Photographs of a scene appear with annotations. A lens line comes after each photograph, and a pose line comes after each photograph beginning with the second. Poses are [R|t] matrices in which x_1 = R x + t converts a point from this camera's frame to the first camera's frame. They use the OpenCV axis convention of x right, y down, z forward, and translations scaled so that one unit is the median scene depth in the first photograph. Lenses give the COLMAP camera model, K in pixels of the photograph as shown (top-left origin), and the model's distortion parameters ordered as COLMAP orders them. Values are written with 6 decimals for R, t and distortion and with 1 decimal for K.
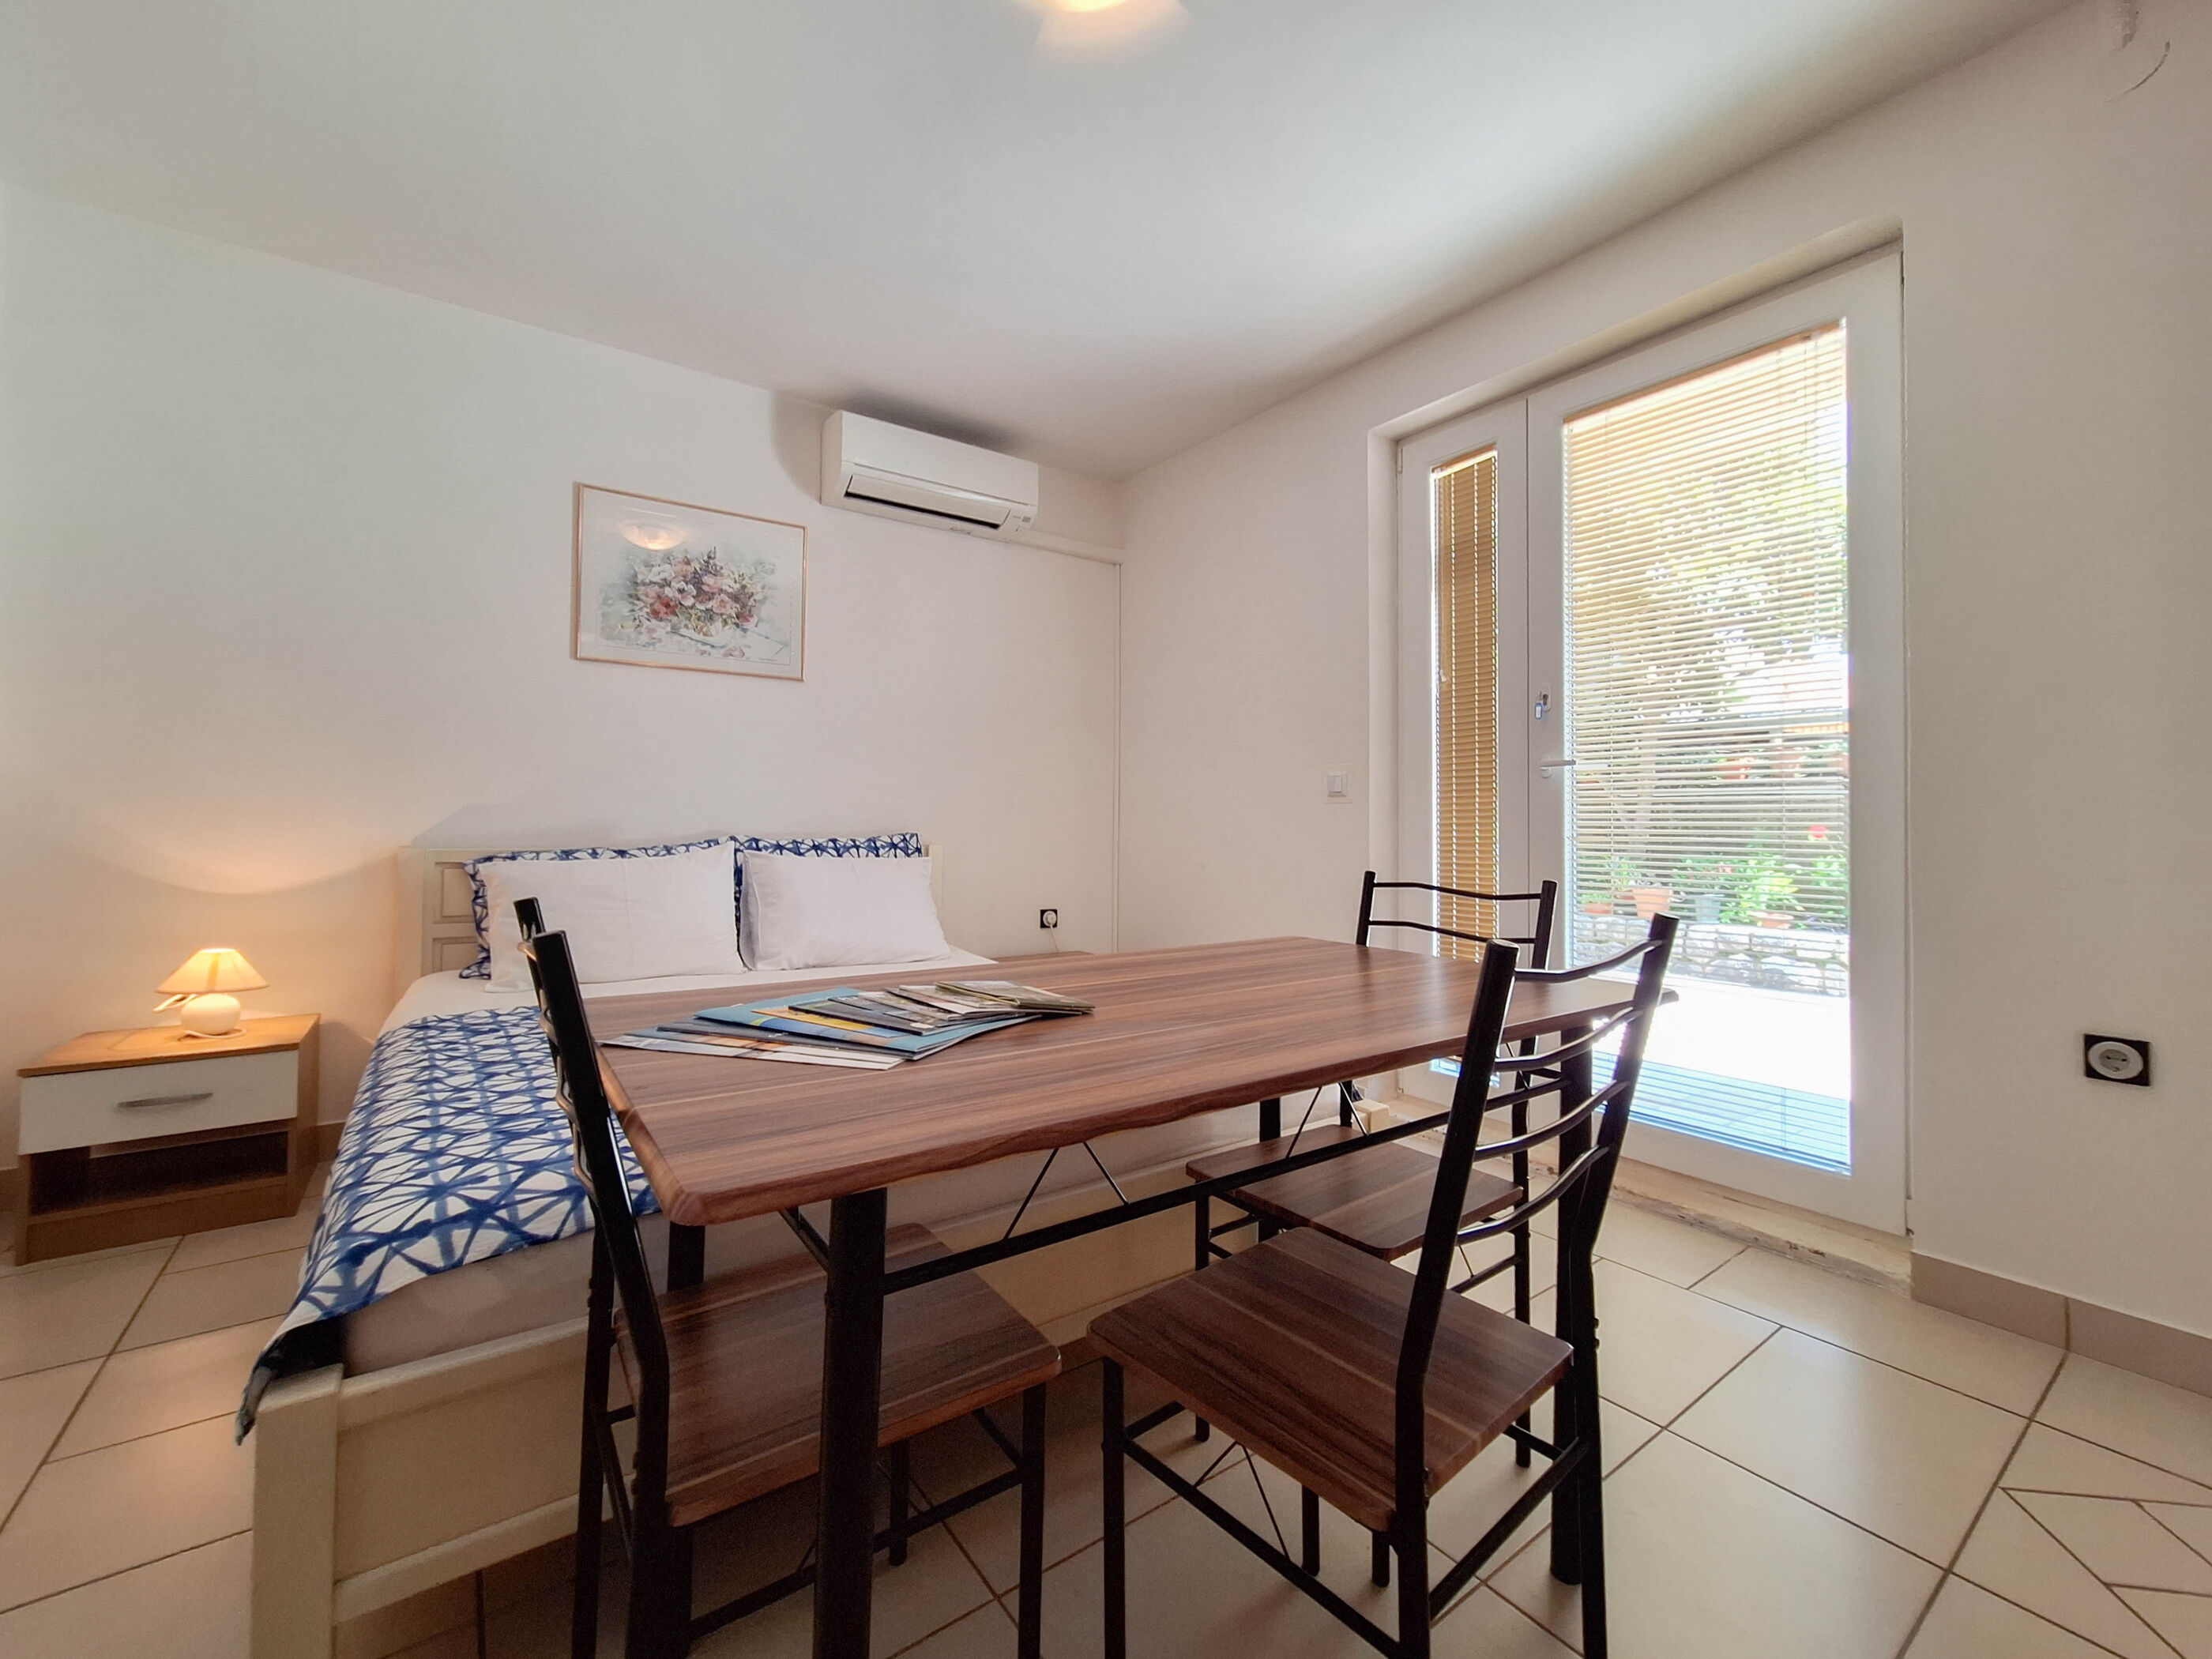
lens RADIAL K [[935.5, 0, 1168.1], [0, 935.5, 810.7], [0, 0, 1]] dist [-0.003191, -0.001226]
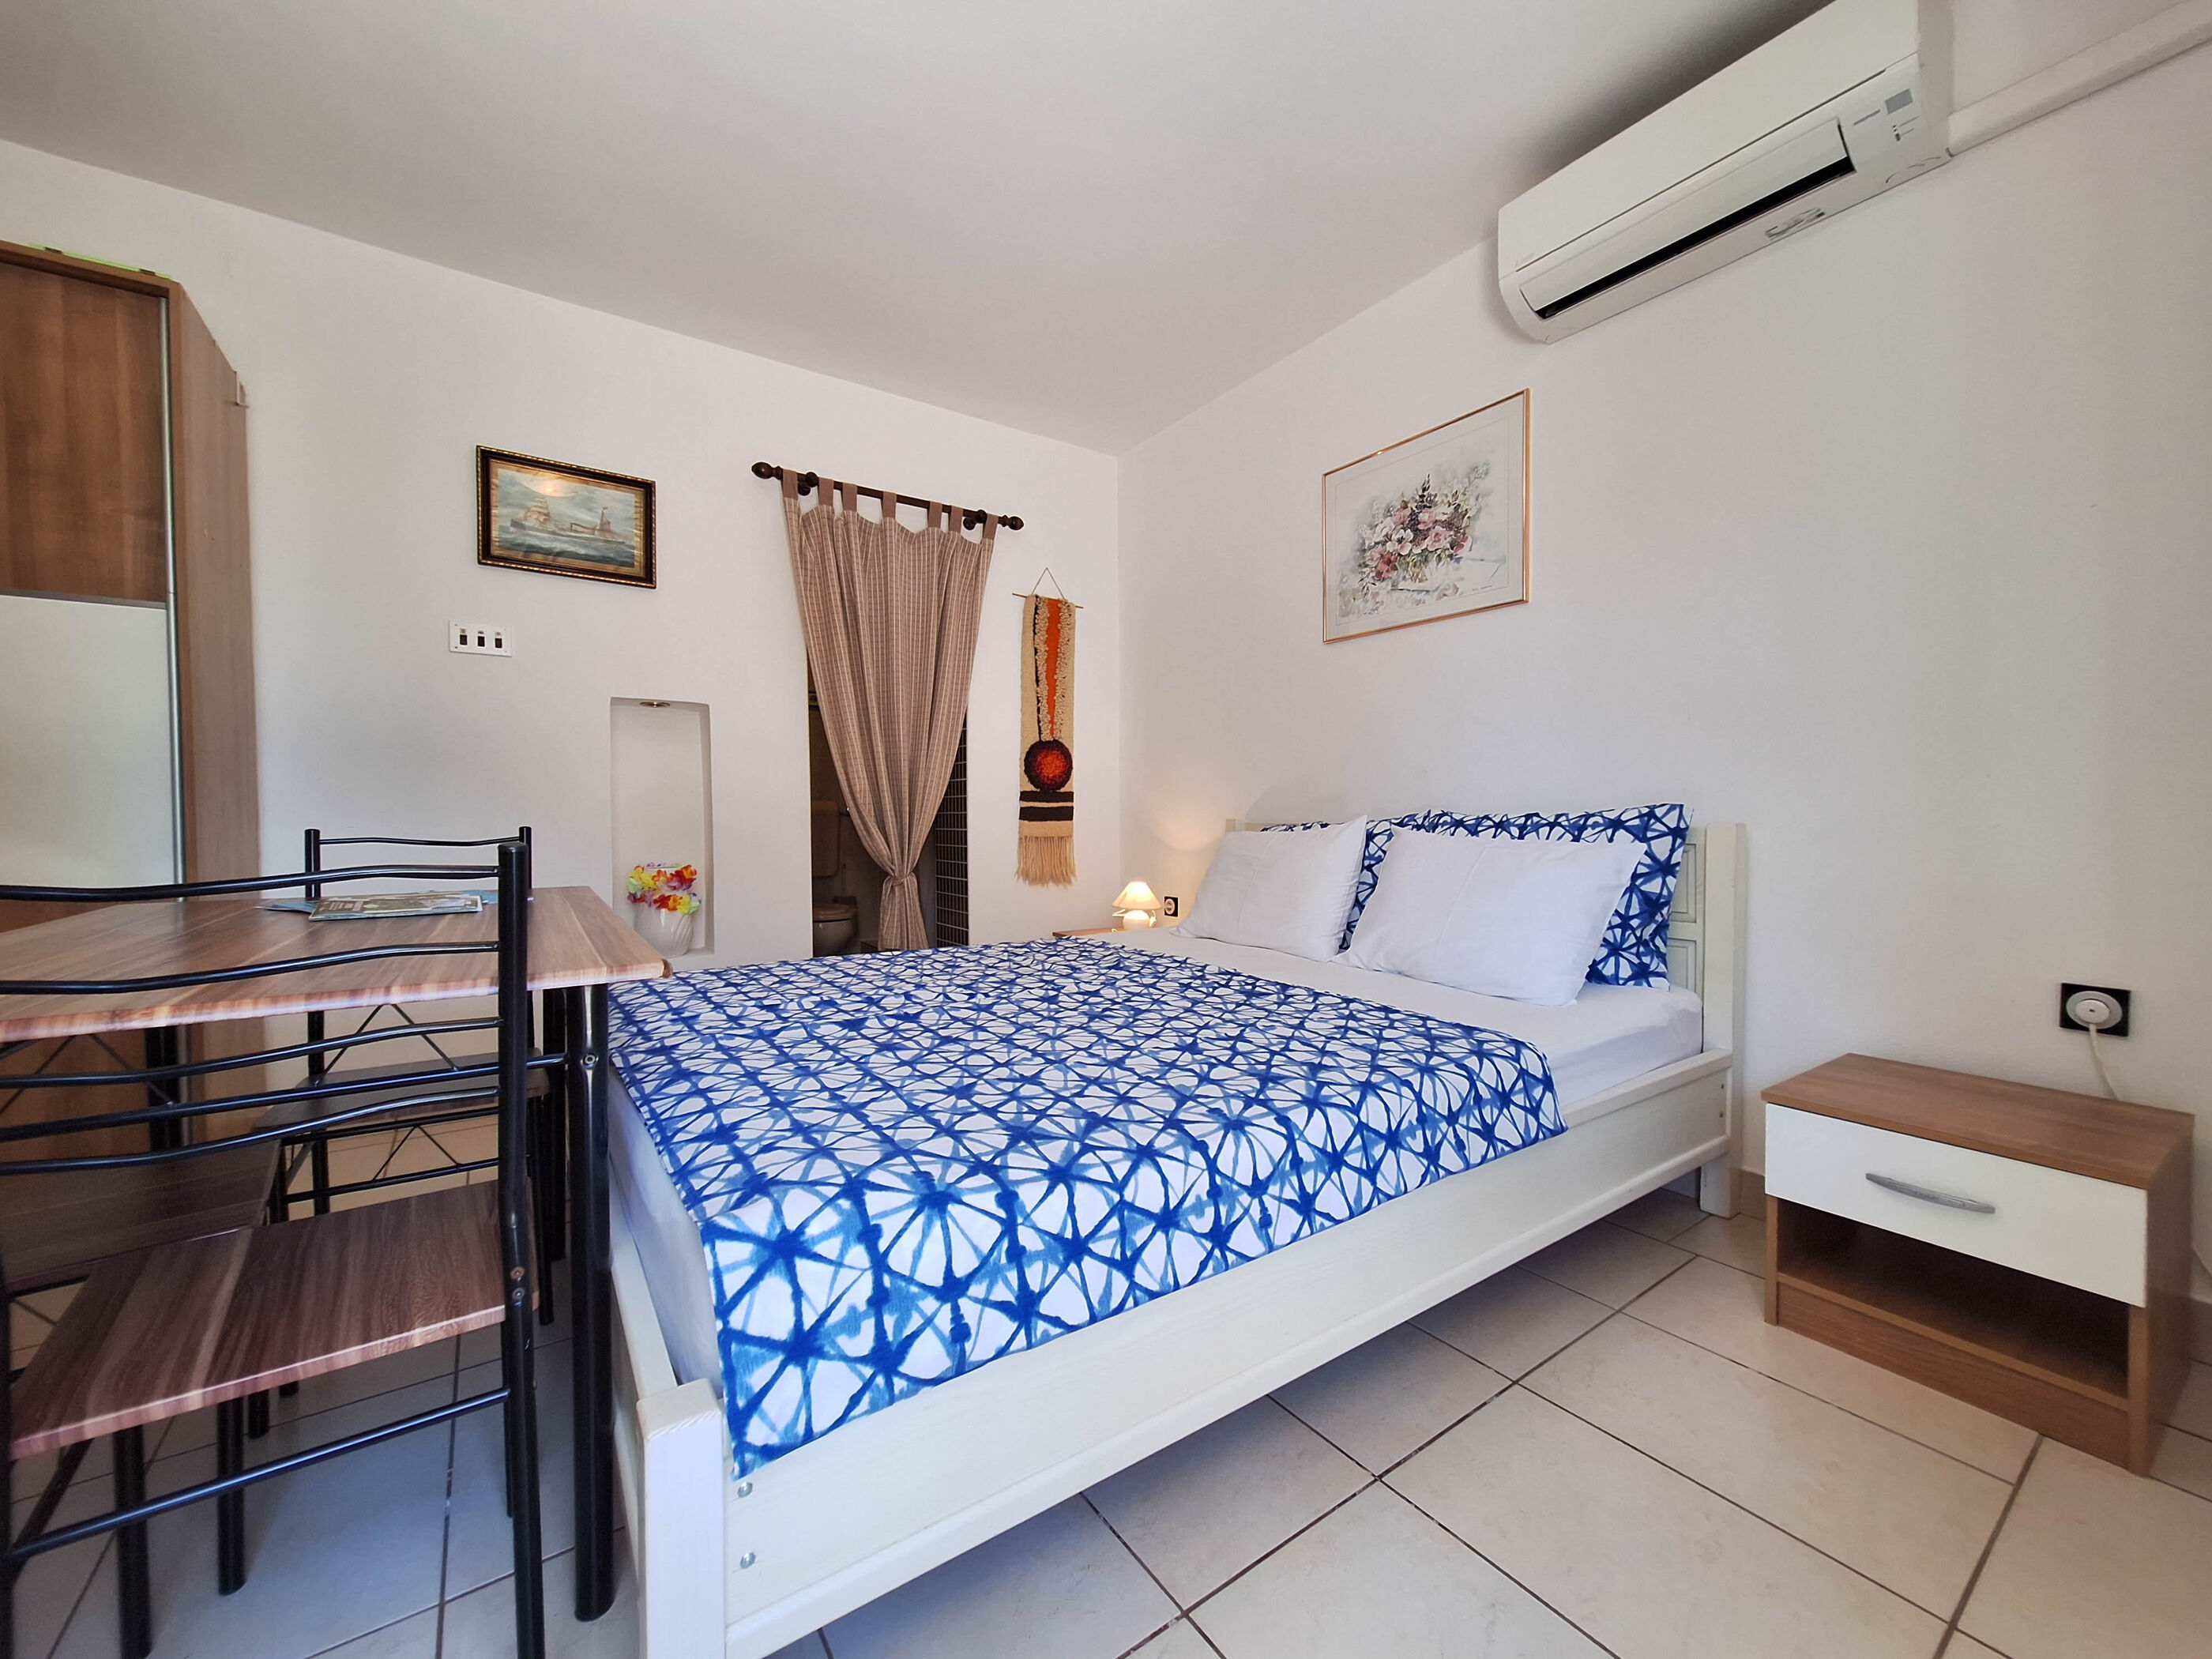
lens RADIAL K [[890.1, 0, 1105.4], [0, 890.1, 831.7], [0, 0, 1]] dist [-0.006414, 0.003162]
pose [[-0.055538, 0.016727, -0.998316, 0.364679], [0.022588, 0.999625, 0.015492, 0.027794], [0.998201, -0.021690, -0.055895, 0.761896]]
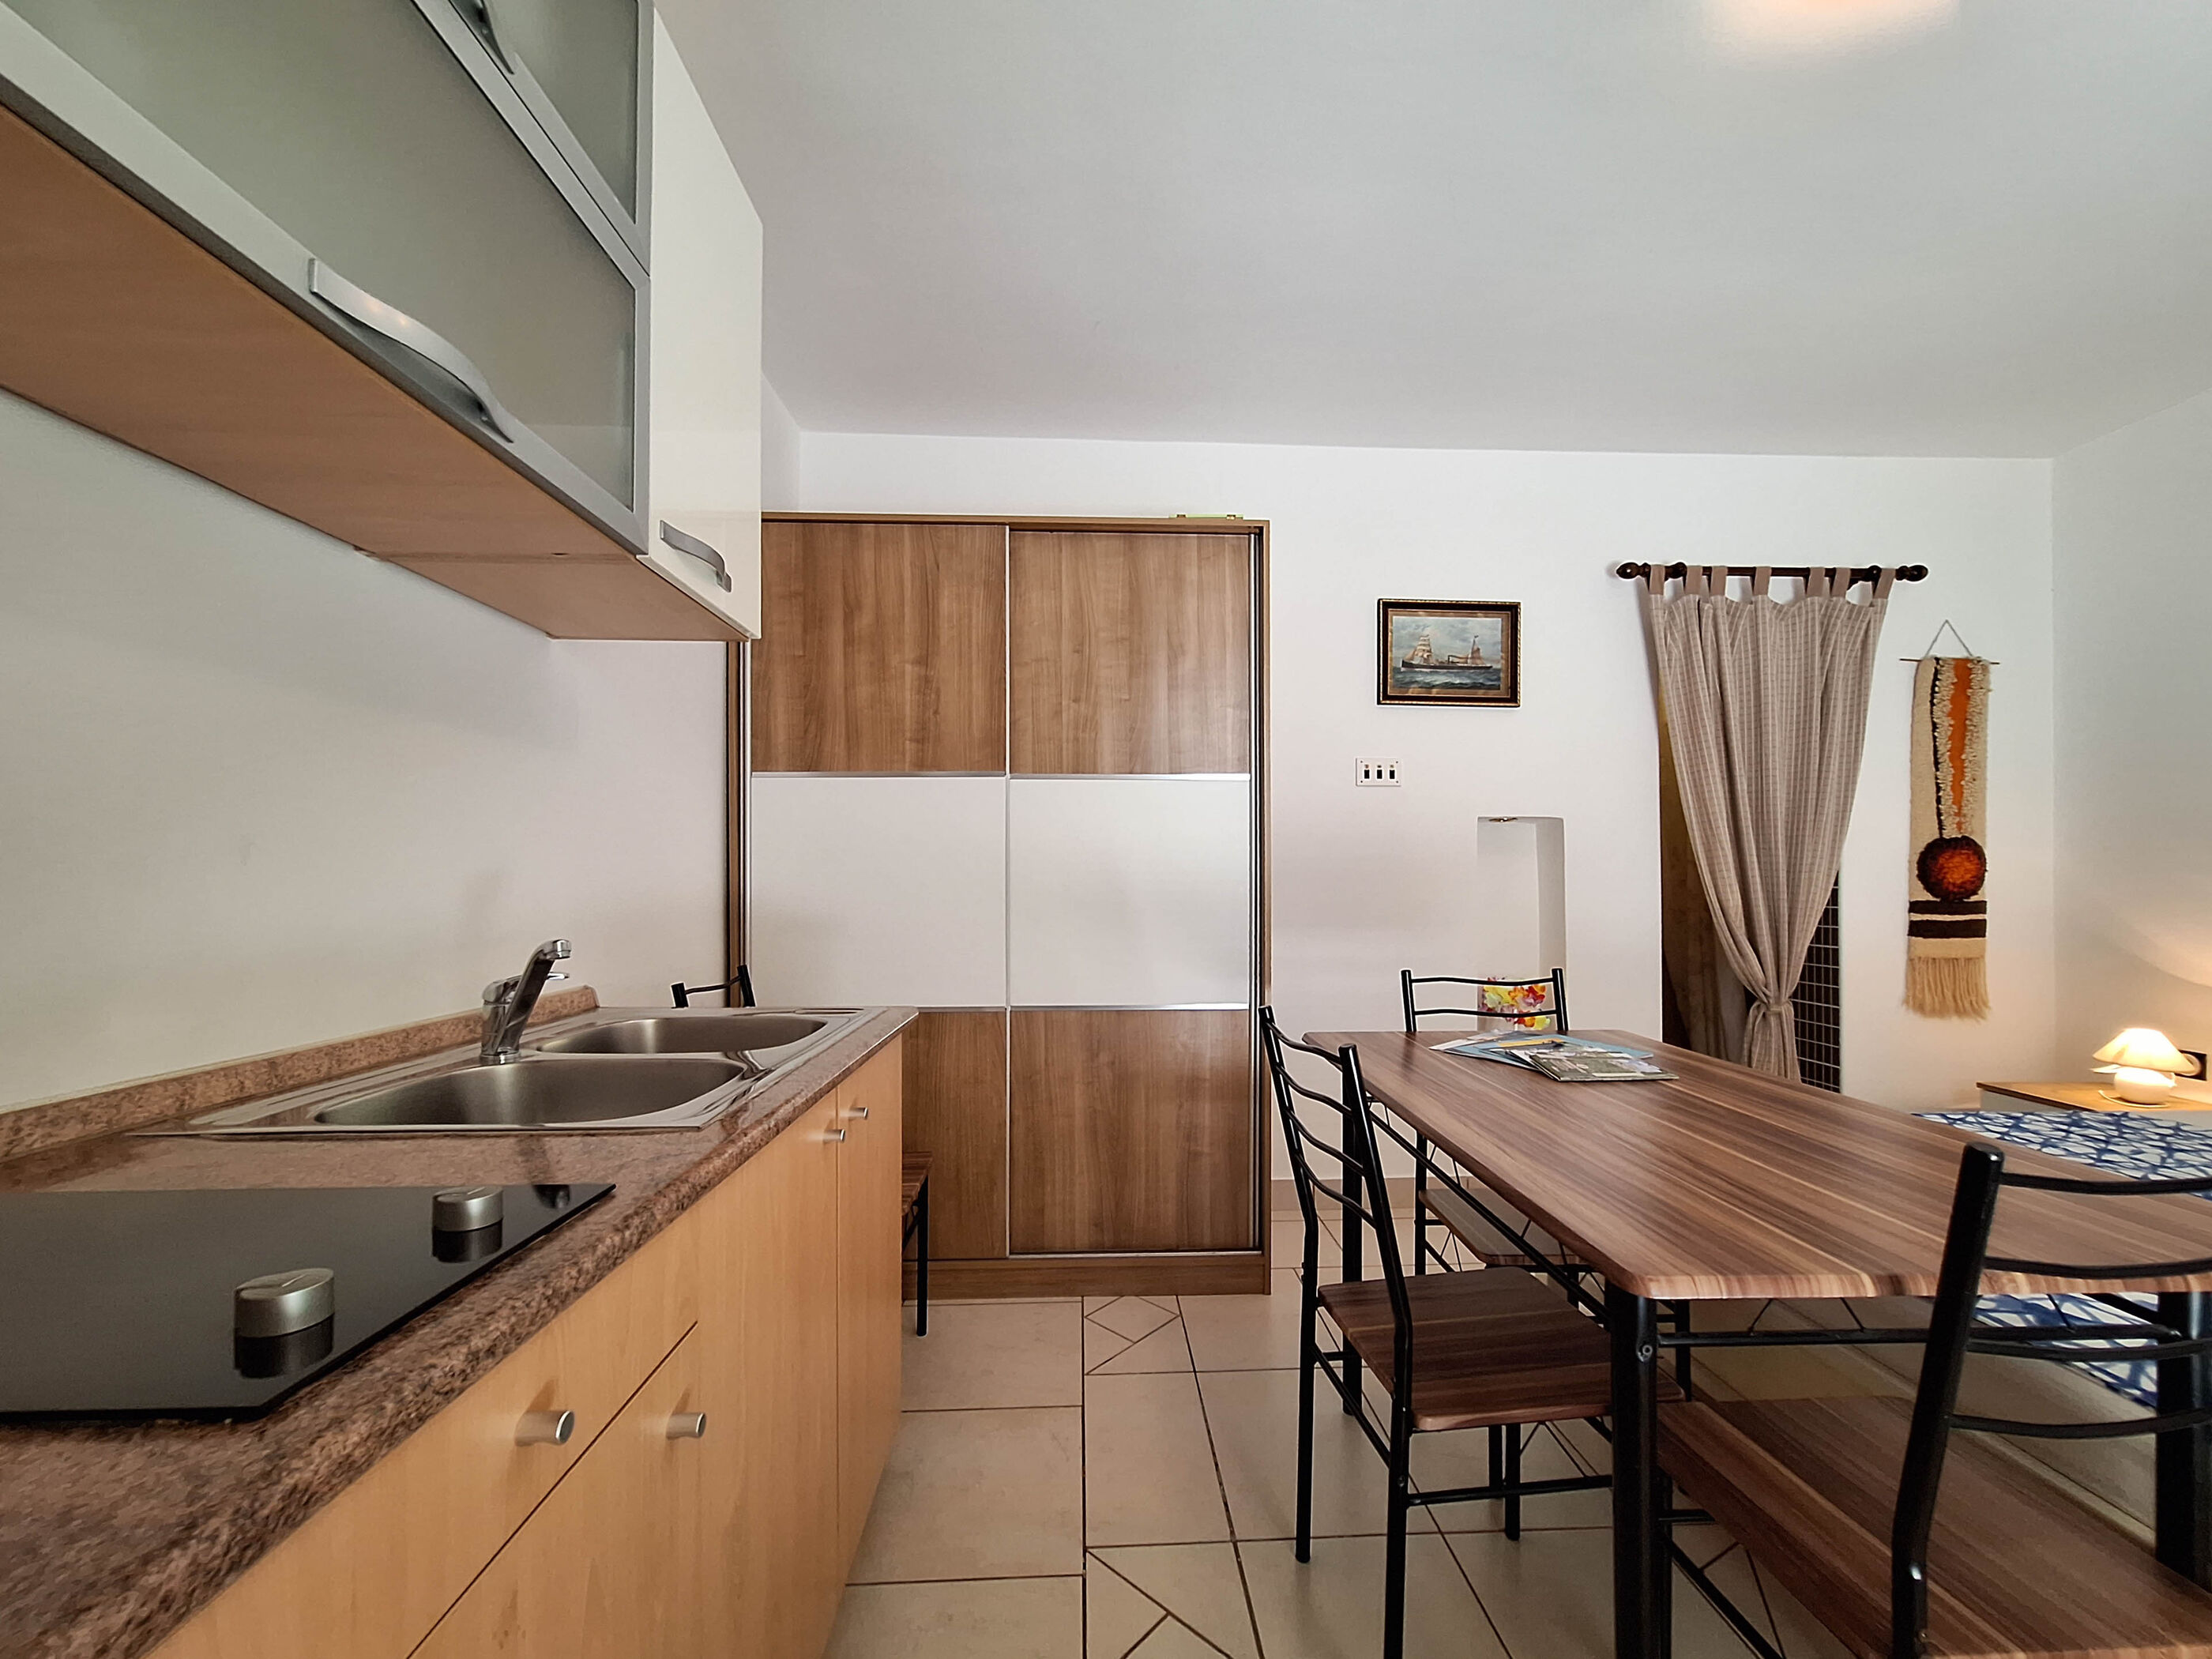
lens RADIAL K [[890.1, 0, 1118.6], [0, 890.1, 883.0], [0, 0, 1]] dist [-0.006414, 0.003162]
pose [[-0.587670, -0.003099, -0.809095, 0.477389], [0.011938, 0.999851, -0.012501, -0.028507], [0.809013, -0.017006, -0.587545, 0.452098]]
